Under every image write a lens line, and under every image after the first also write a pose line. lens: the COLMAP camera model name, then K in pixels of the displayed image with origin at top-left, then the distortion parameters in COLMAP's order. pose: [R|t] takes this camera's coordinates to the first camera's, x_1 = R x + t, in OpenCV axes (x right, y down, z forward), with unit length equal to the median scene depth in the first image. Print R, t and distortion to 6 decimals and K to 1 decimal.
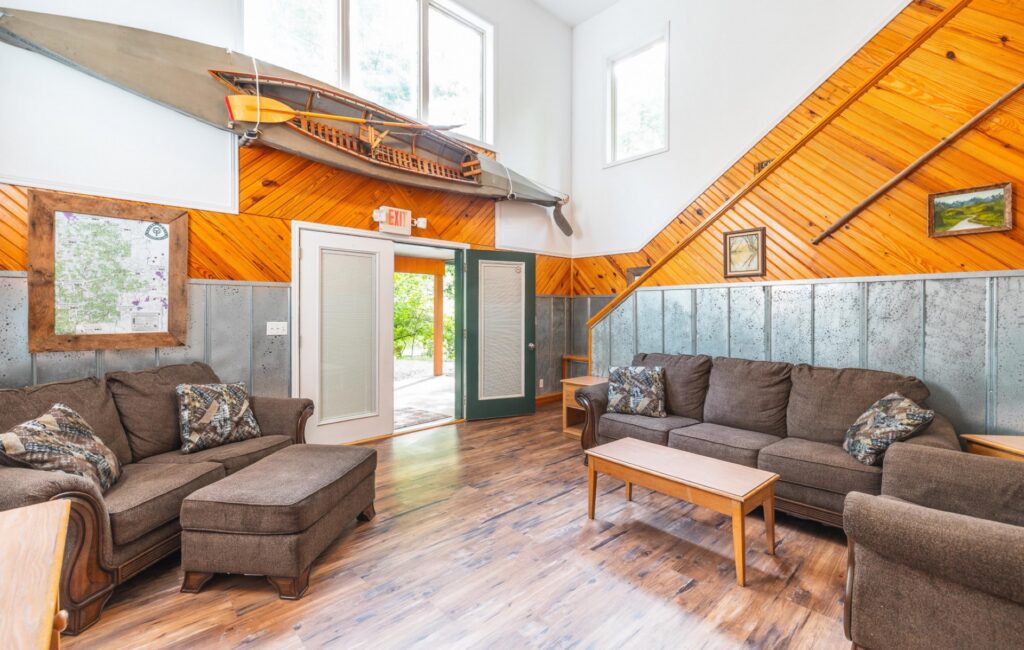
lens RADIAL K [[434.7, 0, 509.6], [0, 434.7, 315.6], [0, 0, 1]] dist [0.004341, 0.000472]
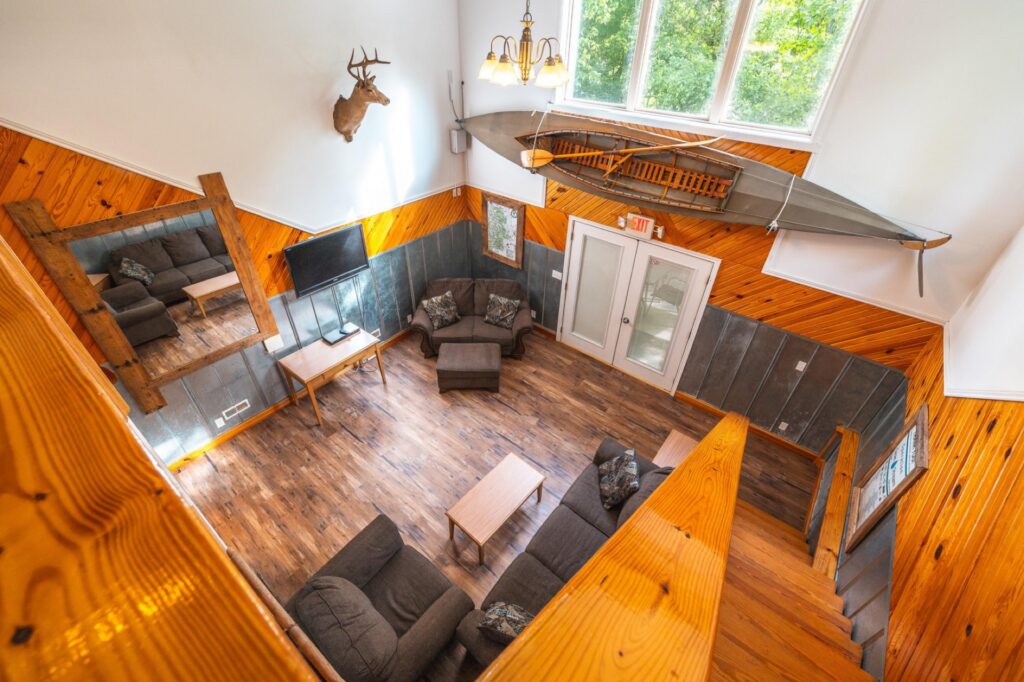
lens RADIAL K [[428.9, 0, 514.5], [0, 428.9, 336.0], [0, 0, 1]] dist [-0.000693, -0.000001]
pose [[0.150090, 0.593544, -0.790682, 1.040710], [-0.032414, 0.802266, 0.596086, -0.890276], [0.988141, -0.063837, 0.139651, 0.681396]]
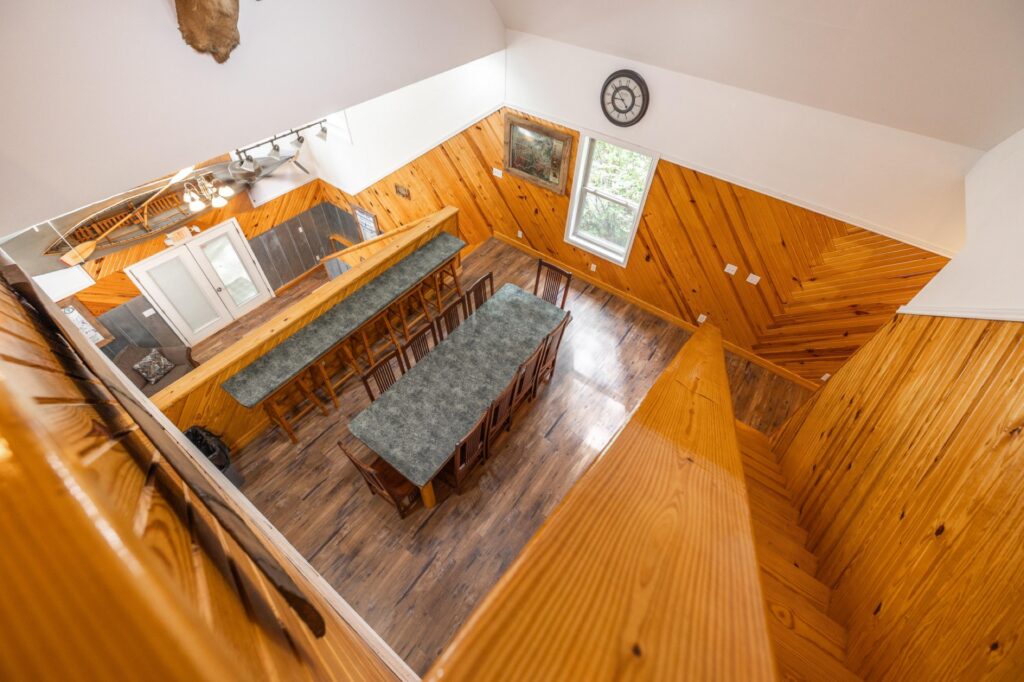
lens RADIAL K [[428.9, 0, 511.7], [0, 428.9, 337.7], [0, 0, 1]] dist [-0.000693, -0.000001]
pose [[0.981090, -0.119892, 0.151951, 0.981883], [-0.035954, 0.658507, 0.751715, -1.740080], [-0.190185, -0.742963, 0.641744, -0.860602]]
